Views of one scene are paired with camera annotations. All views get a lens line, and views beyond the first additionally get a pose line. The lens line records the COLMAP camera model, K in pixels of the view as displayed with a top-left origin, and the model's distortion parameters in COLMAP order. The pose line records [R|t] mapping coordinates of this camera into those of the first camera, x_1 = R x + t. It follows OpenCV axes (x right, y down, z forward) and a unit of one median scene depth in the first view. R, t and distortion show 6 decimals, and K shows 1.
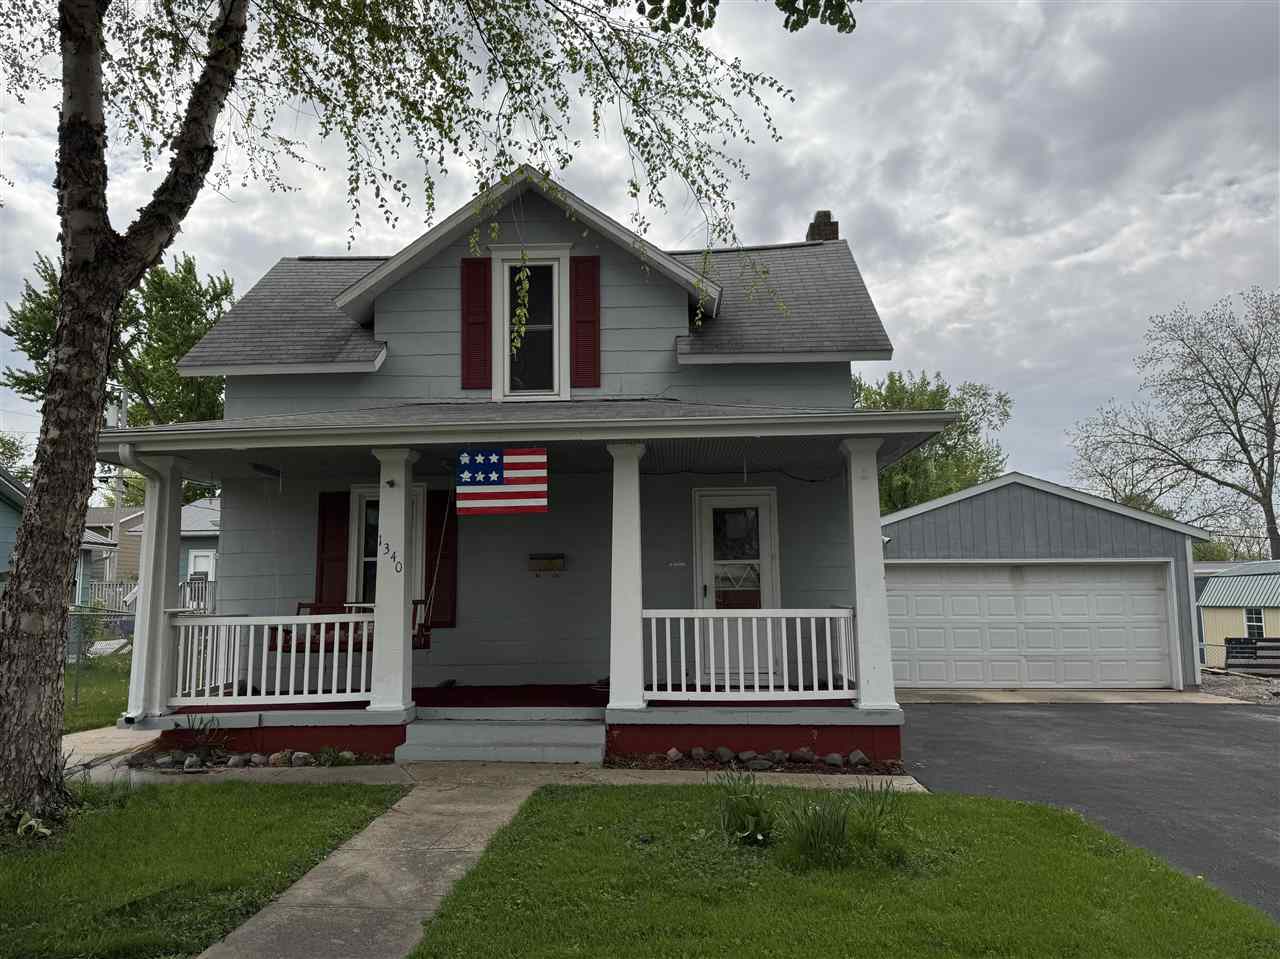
lens RADIAL K [[978.0, 0, 640.0], [0, 978.0, 479.5], [0, 0, 1]] dist [0.024956, -0.003750]
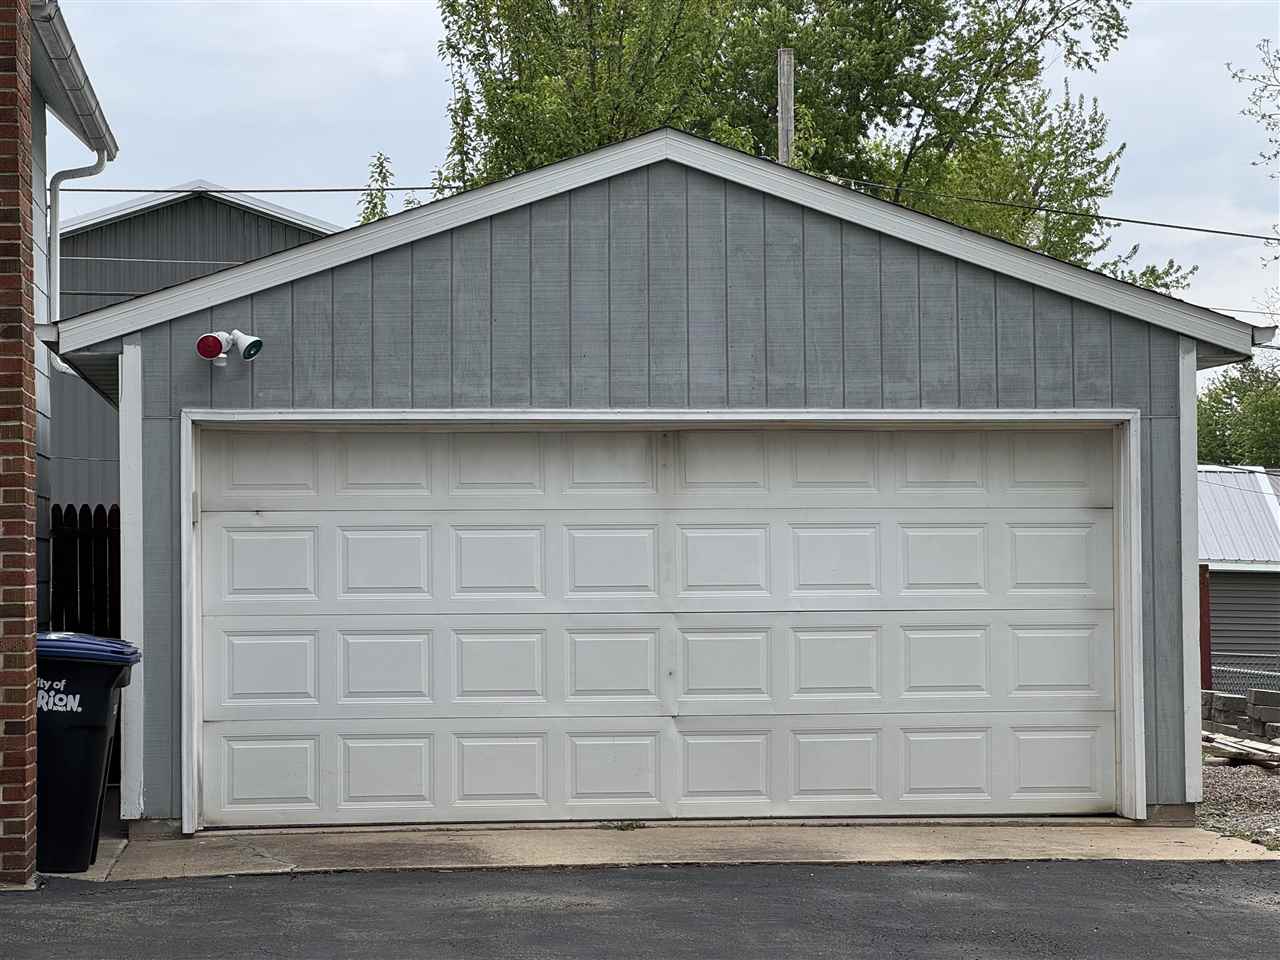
lens RADIAL K [[2848.6, 0, 640.0], [0, 2848.6, 480.0], [0, 0, 1]] dist [0.210281, -0.099524]
pose [[0.988911, 0.007066, 0.148338, 0.345727], [-0.020443, 0.995835, 0.088853, 0.033181], [-0.147092, -0.090900, 0.984937, 0.157845]]
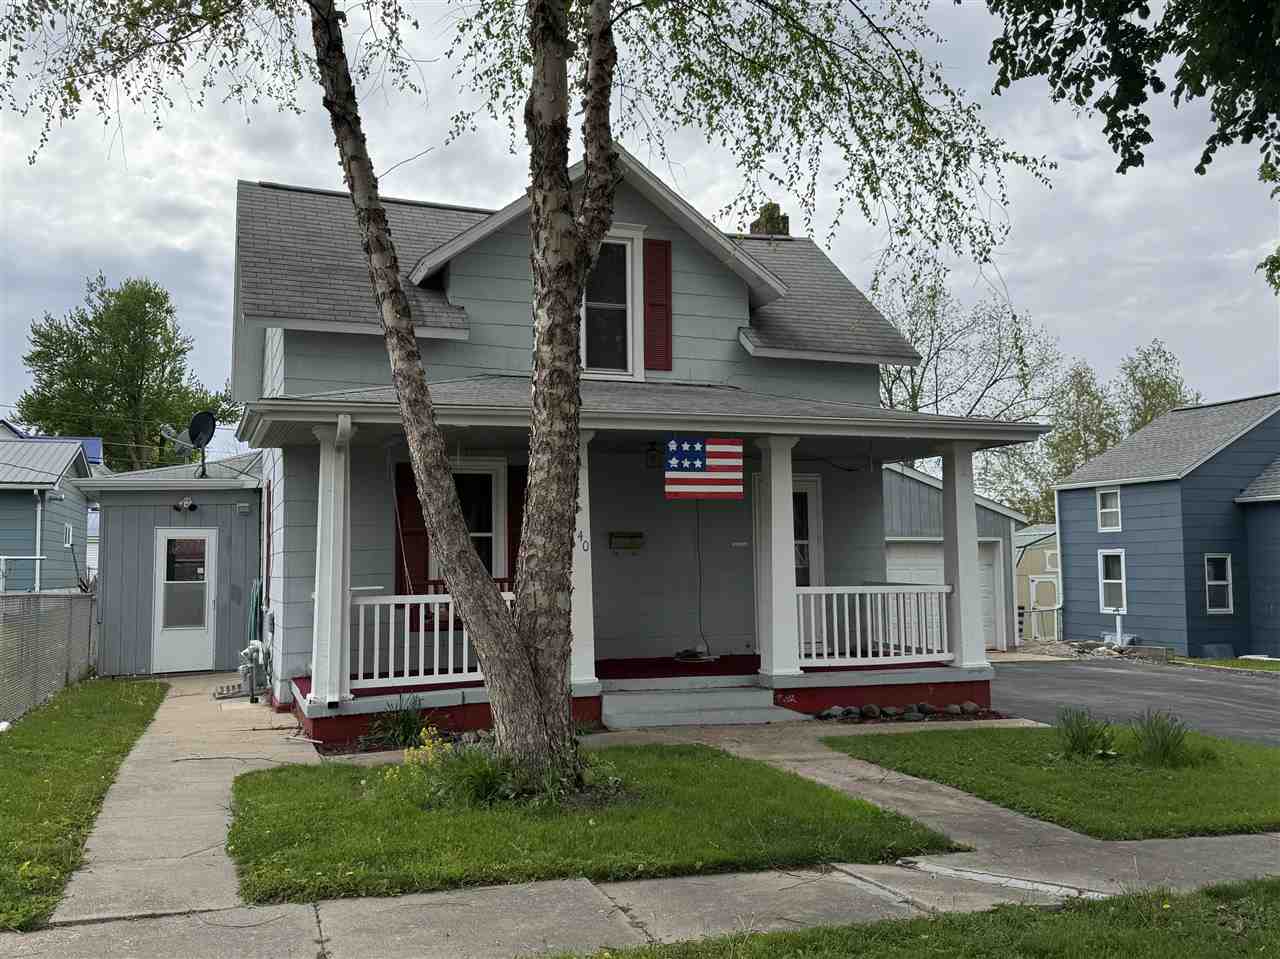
lens RADIAL K [[1152.5, 0, 640.0], [0, 1152.5, 479.5], [0, 0, 1]] dist [0.049337, 0.000267]
pose [[0.916655, 0.030160, 0.398539, -0.549897], [-0.047113, 0.998351, 0.032811, -0.018703], [-0.396892, -0.048853, 0.916564, -0.102546]]
